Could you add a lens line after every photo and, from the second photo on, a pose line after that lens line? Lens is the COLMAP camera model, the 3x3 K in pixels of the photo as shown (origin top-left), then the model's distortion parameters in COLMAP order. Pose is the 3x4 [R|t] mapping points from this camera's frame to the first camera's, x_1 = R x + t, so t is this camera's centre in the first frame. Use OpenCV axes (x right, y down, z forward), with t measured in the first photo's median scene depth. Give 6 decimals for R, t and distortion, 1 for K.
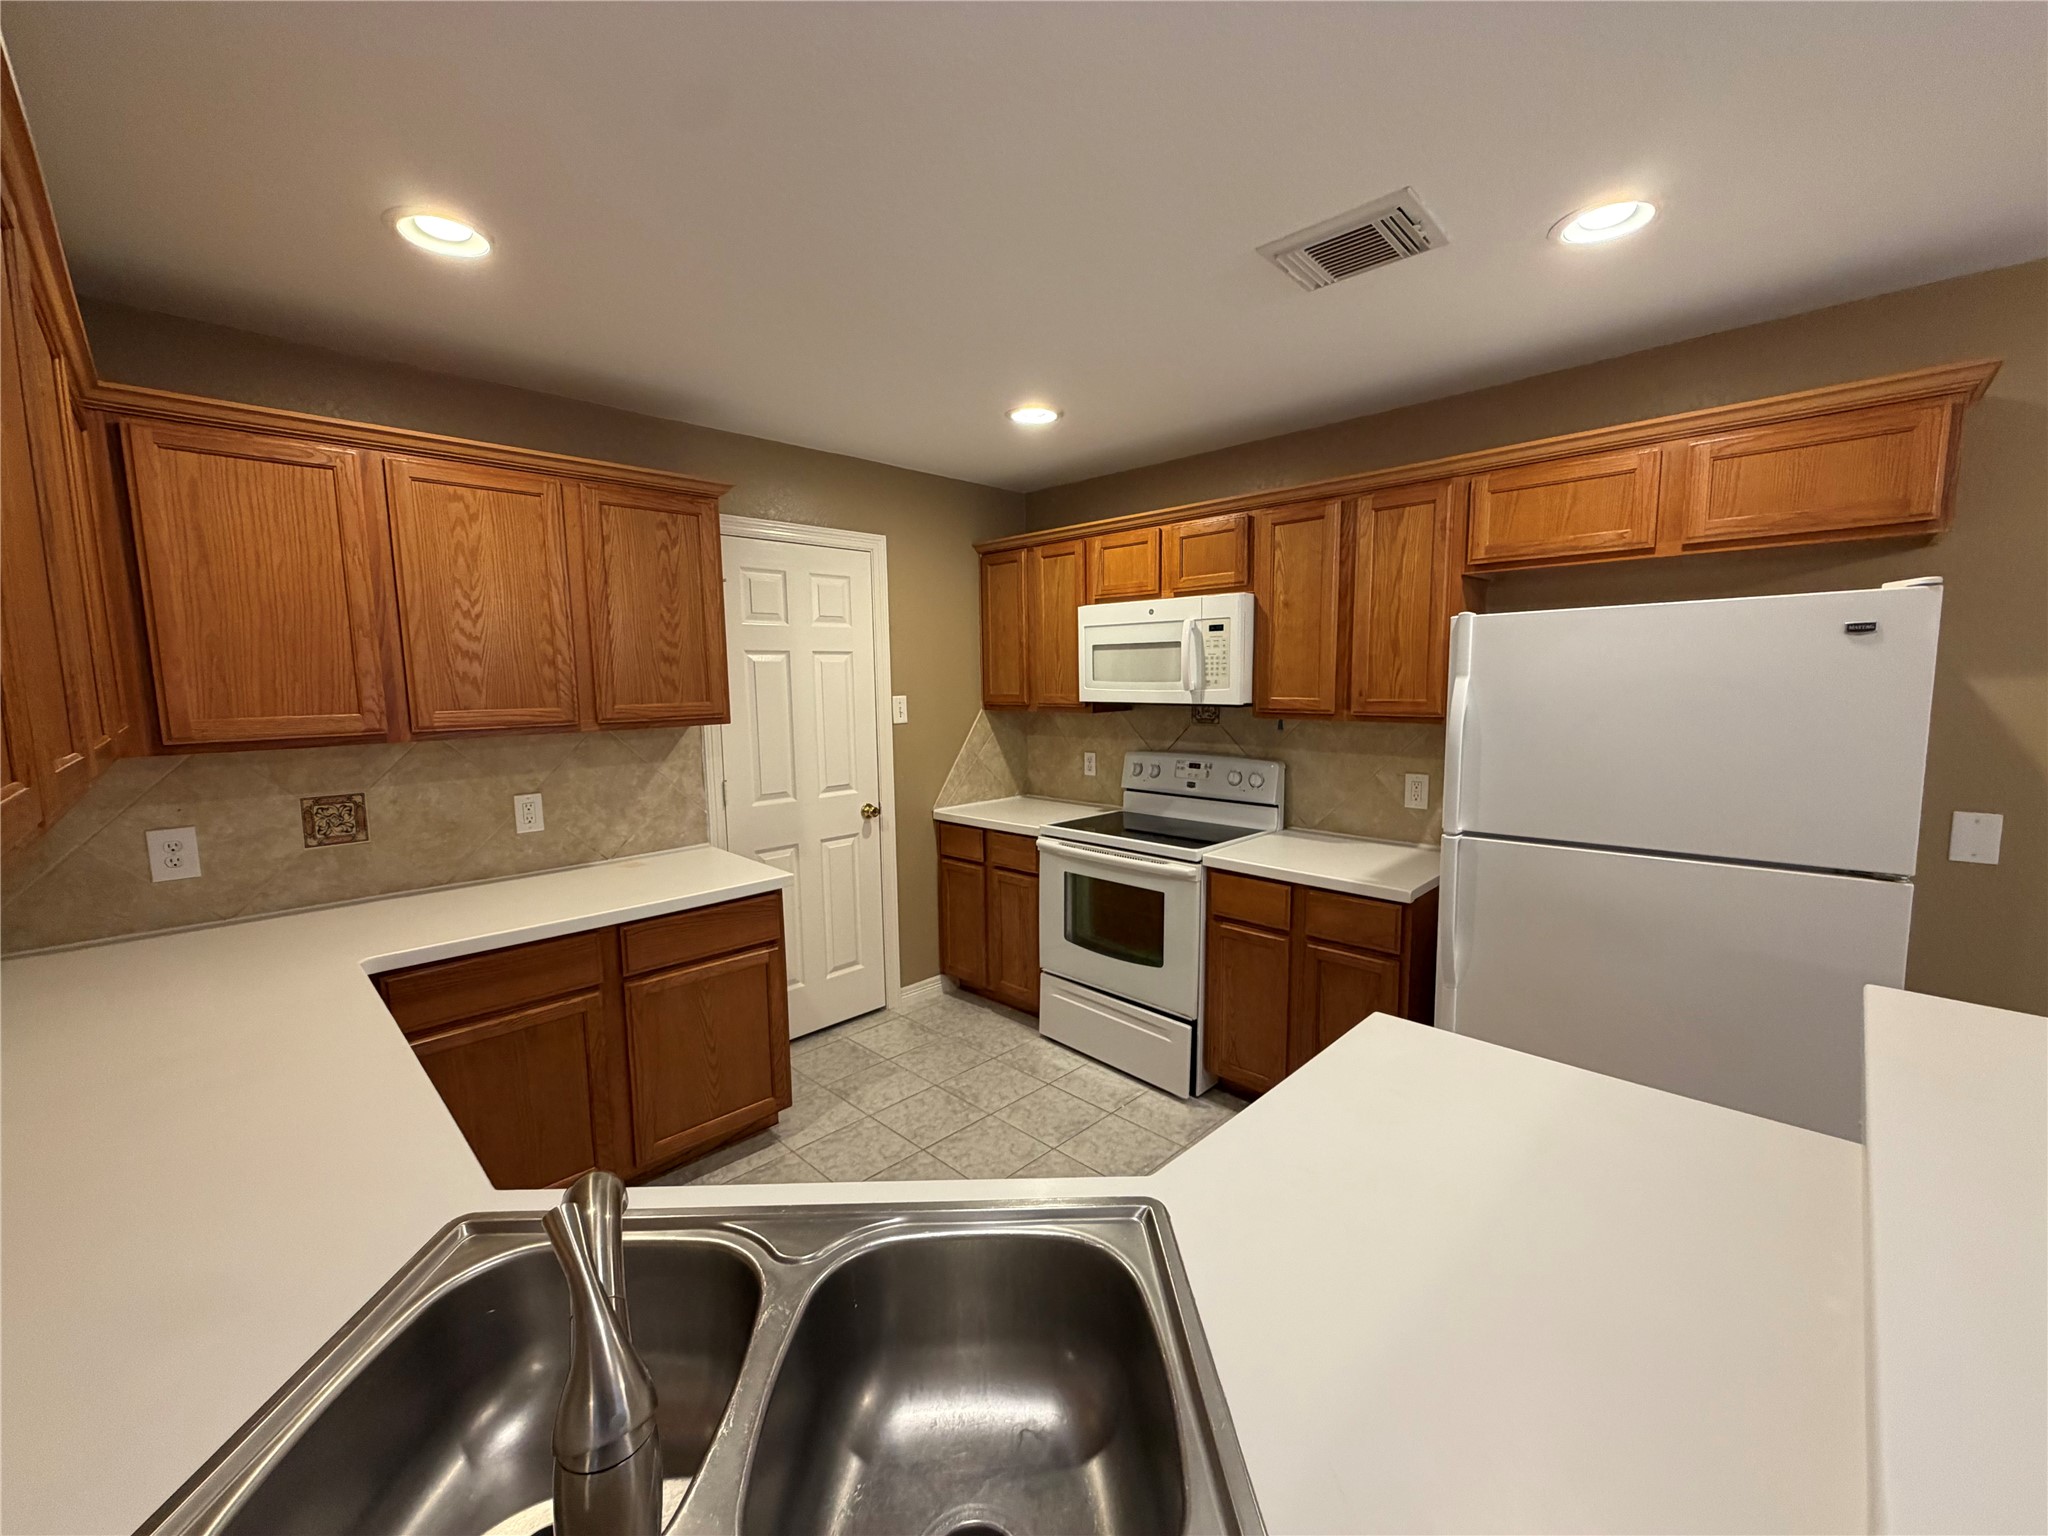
lens RADIAL K [[817.0, 0, 1021.7], [0, 817.0, 768.3], [0, 0, 1]] dist [-0.001106, 0.000932]
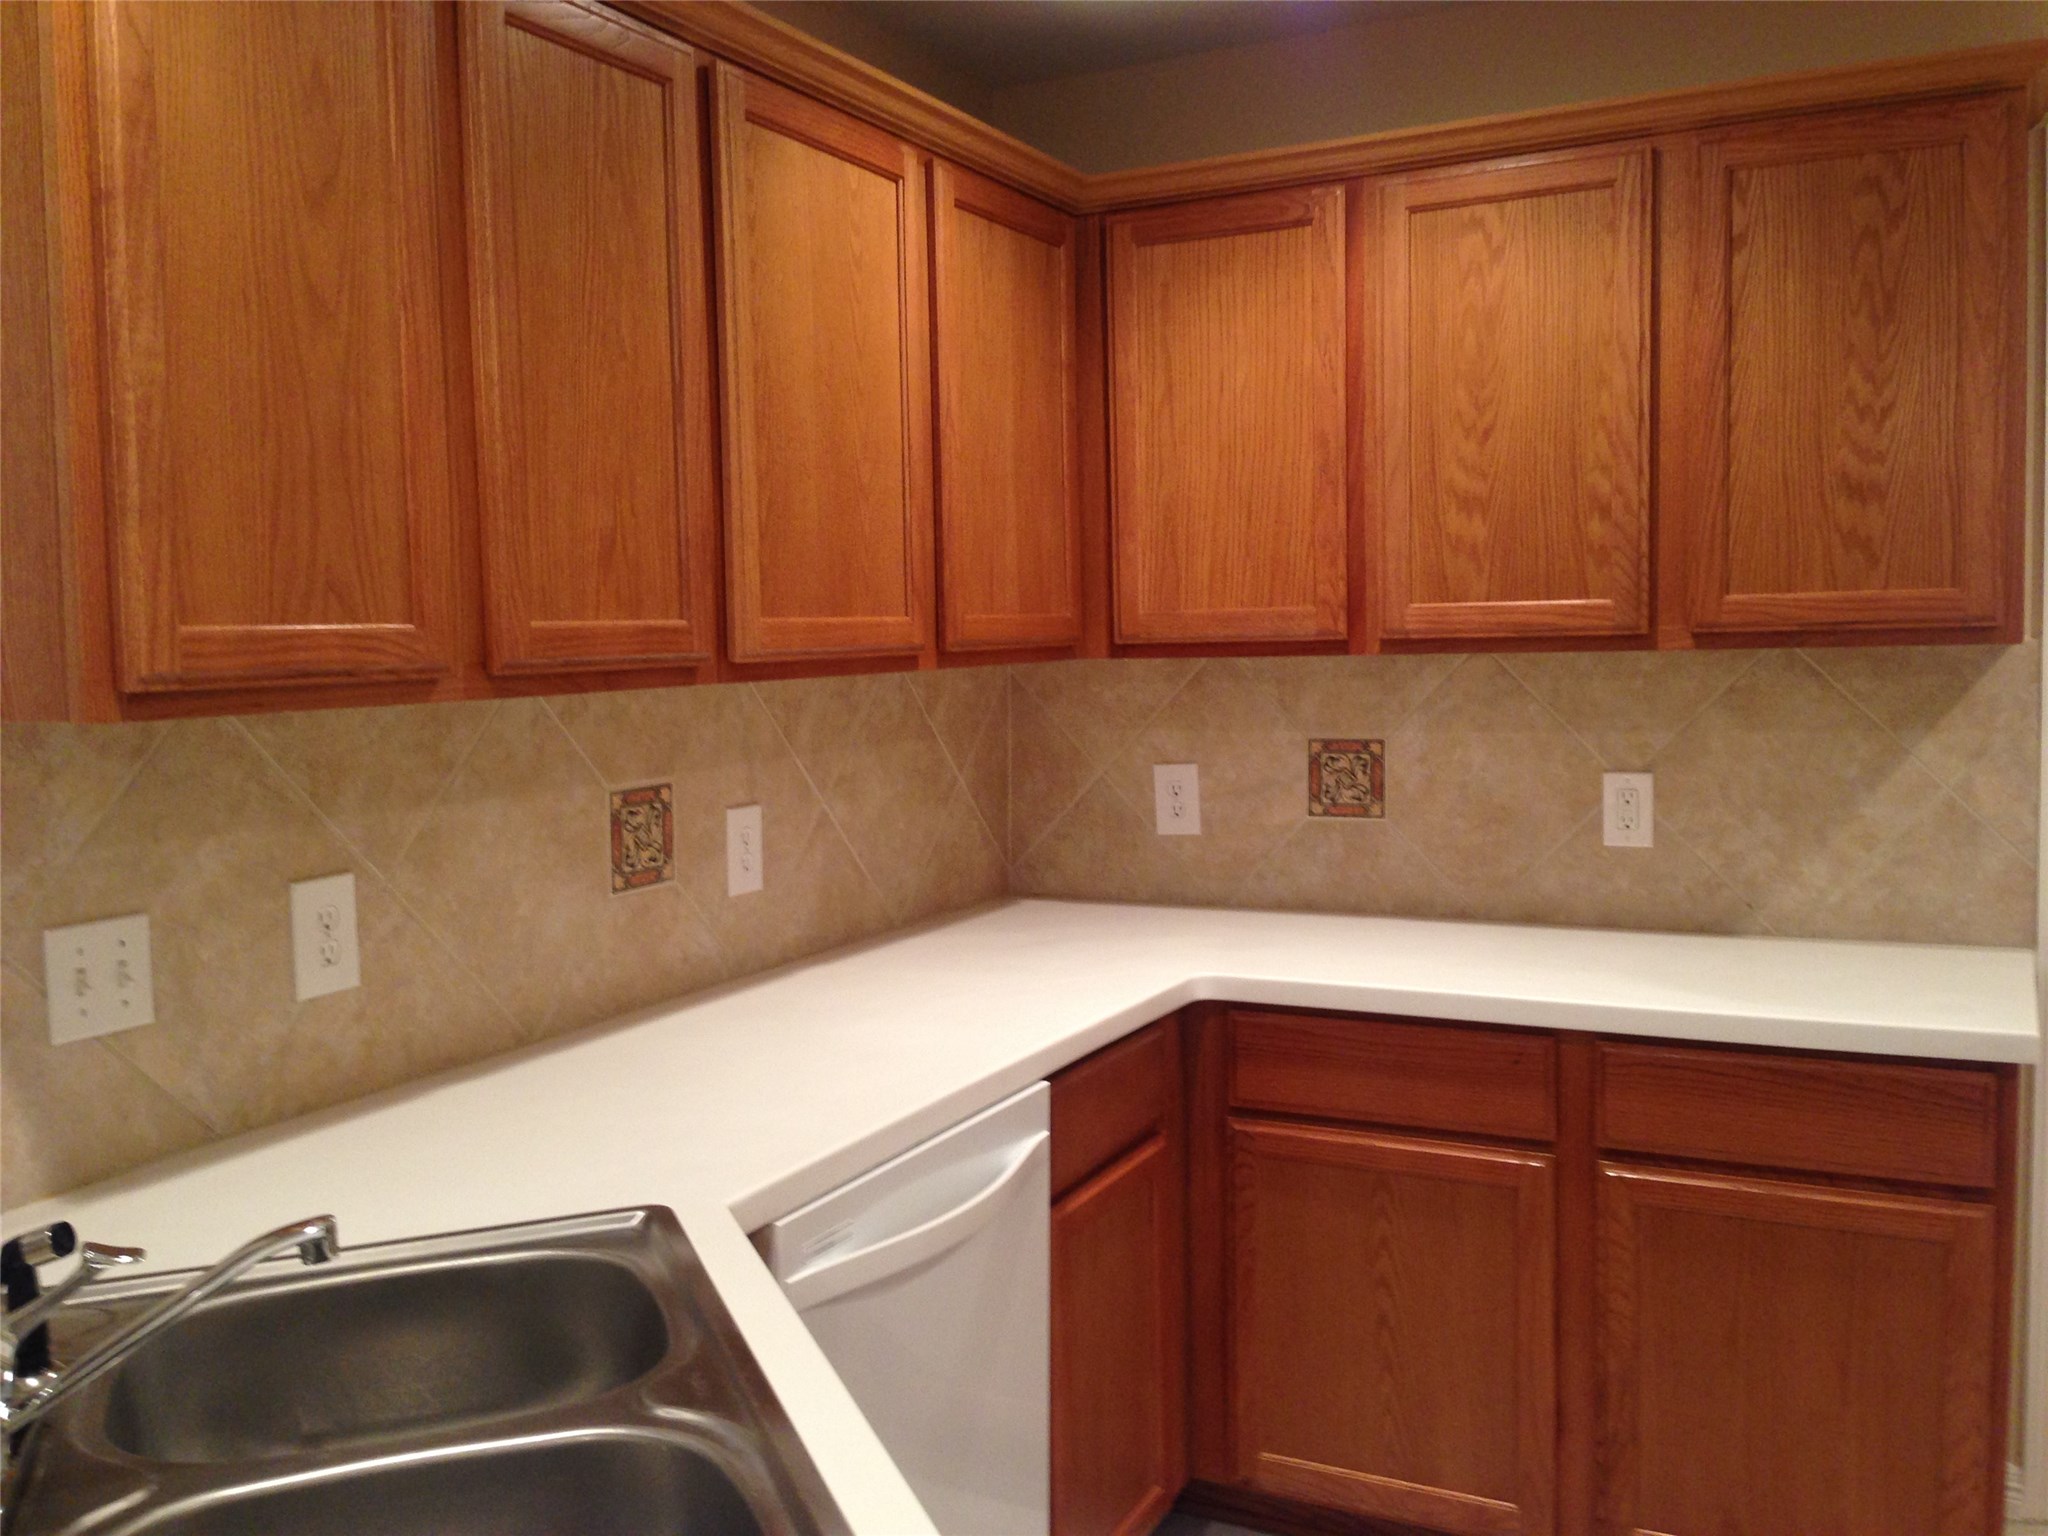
lens RADIAL K [[1884.8, 0, 1030.9], [0, 1884.8, 751.8], [0, 0, 1]] dist [0.053448, 0.000000]
pose [[0.320182, 0.072157, -0.944604, 0.370445], [-0.090270, 0.994882, 0.045400, -0.000841], [0.943046, 0.070734, 0.325057, 0.243927]]
